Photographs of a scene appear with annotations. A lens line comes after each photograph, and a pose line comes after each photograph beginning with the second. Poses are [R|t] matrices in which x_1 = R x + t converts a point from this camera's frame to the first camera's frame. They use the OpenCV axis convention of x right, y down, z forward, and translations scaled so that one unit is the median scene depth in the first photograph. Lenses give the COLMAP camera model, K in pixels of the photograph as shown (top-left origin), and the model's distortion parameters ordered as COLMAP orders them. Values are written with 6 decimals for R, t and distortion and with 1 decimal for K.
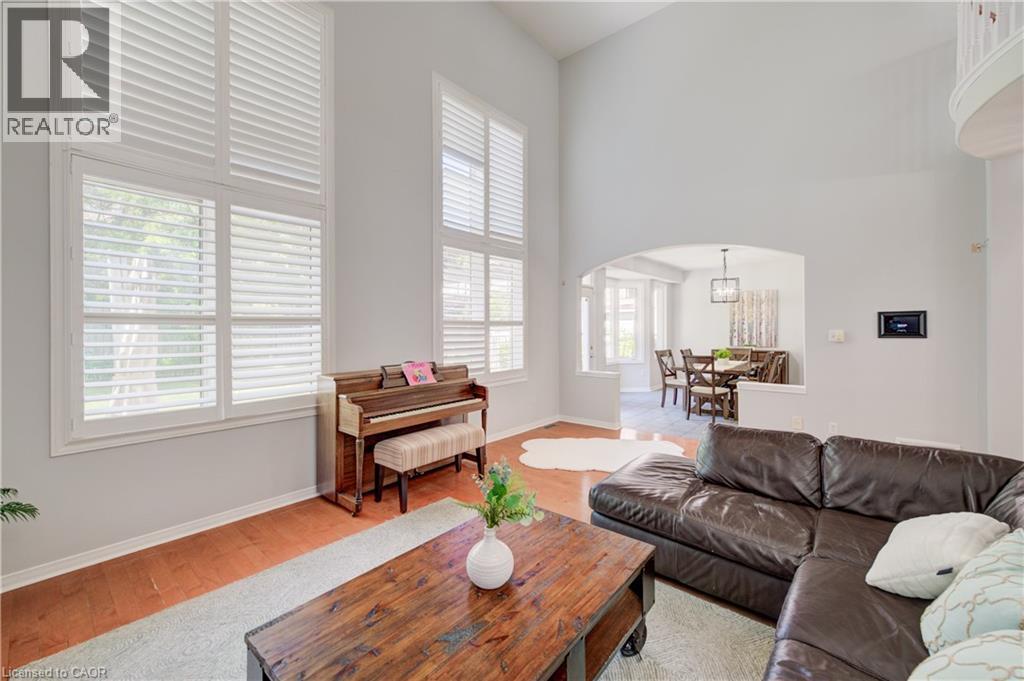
lens RADIAL K [[410.9, 0, 511.0], [0, 410.9, 331.2], [0, 0, 1]] dist [-0.003211, 0.001942]
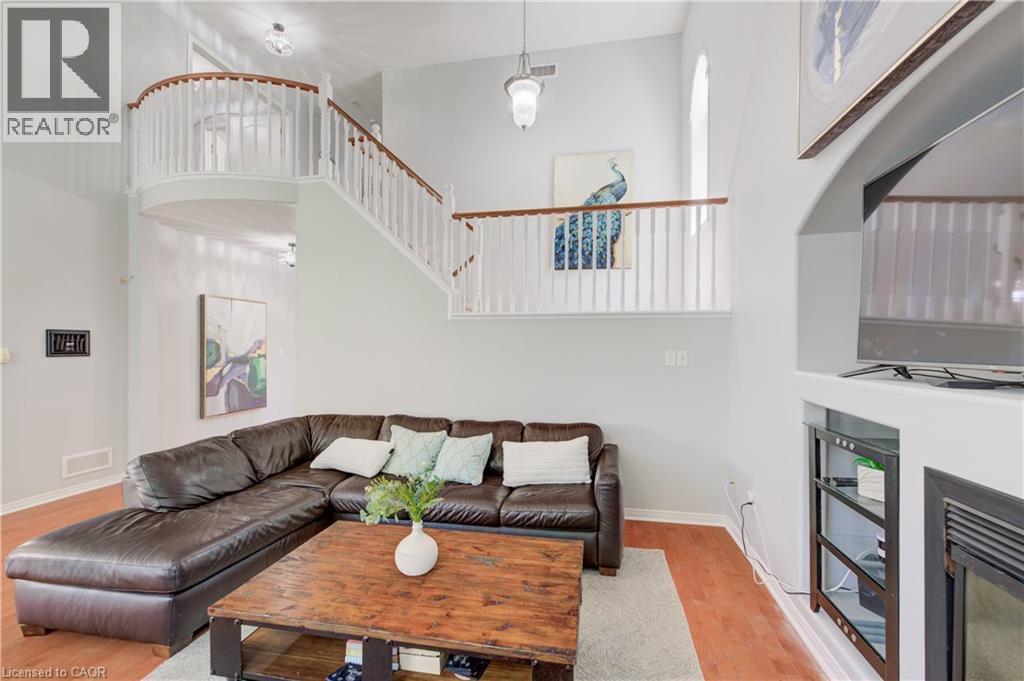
lens RADIAL K [[433.8, 0, 514.9], [0, 433.8, 346.0], [0, 0, 1]] dist [-0.000265, -0.000038]
pose [[-0.482543, 0.004836, 0.875859, -0.565365], [0.002687, 0.999988, -0.004041, -0.001565], [-0.875868, 0.000403, -0.482550, 0.615193]]
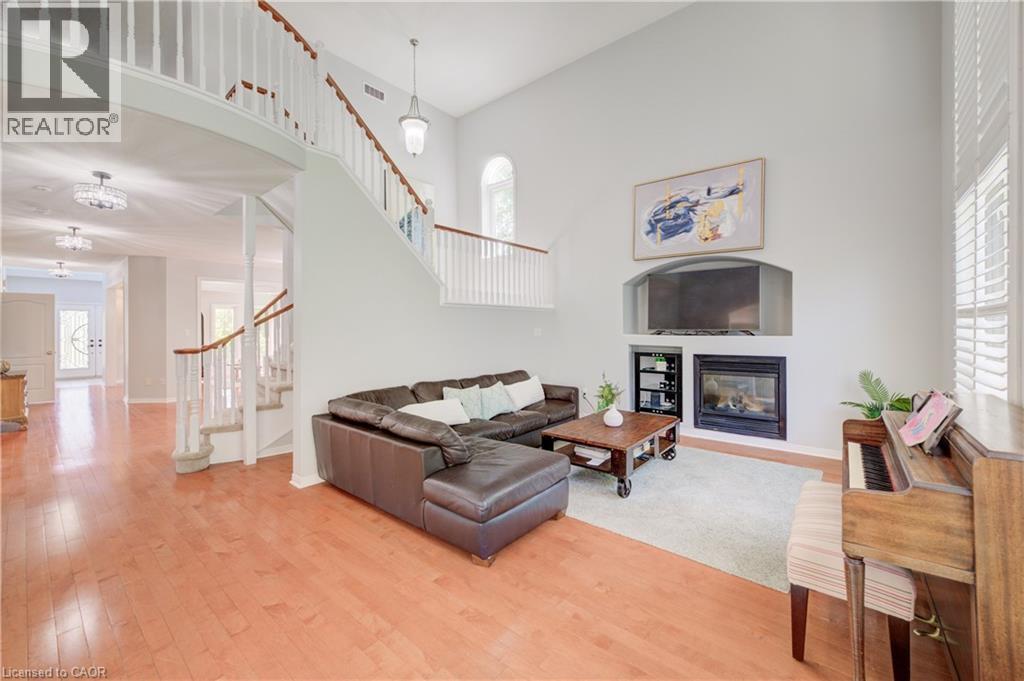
lens RADIAL K [[410.9, 0, 513.4], [0, 410.9, 325.0], [0, 0, 1]] dist [-0.003211, 0.001942]
pose [[-0.999944, 0.008134, -0.006779, 0.270081], [0.008143, 0.999966, -0.001305, -0.005381], [0.006768, -0.001360, -0.999976, 1.626729]]
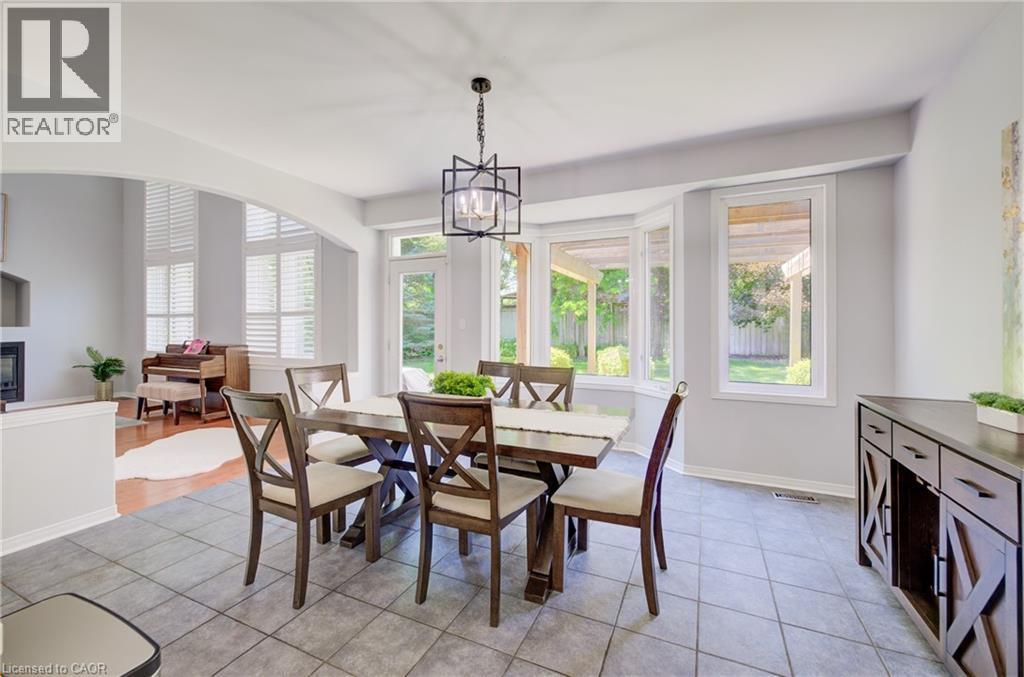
lens RADIAL K [[411.2, 0, 512.1], [0, 411.2, 330.8], [0, 0, 1]] dist [0.001170, 0.000591]
pose [[0.265947, 0.013927, -0.963887, 1.783706], [-0.009914, 0.999882, 0.011712, 0.010845], [0.963937, 0.006441, 0.266053, 1.936157]]
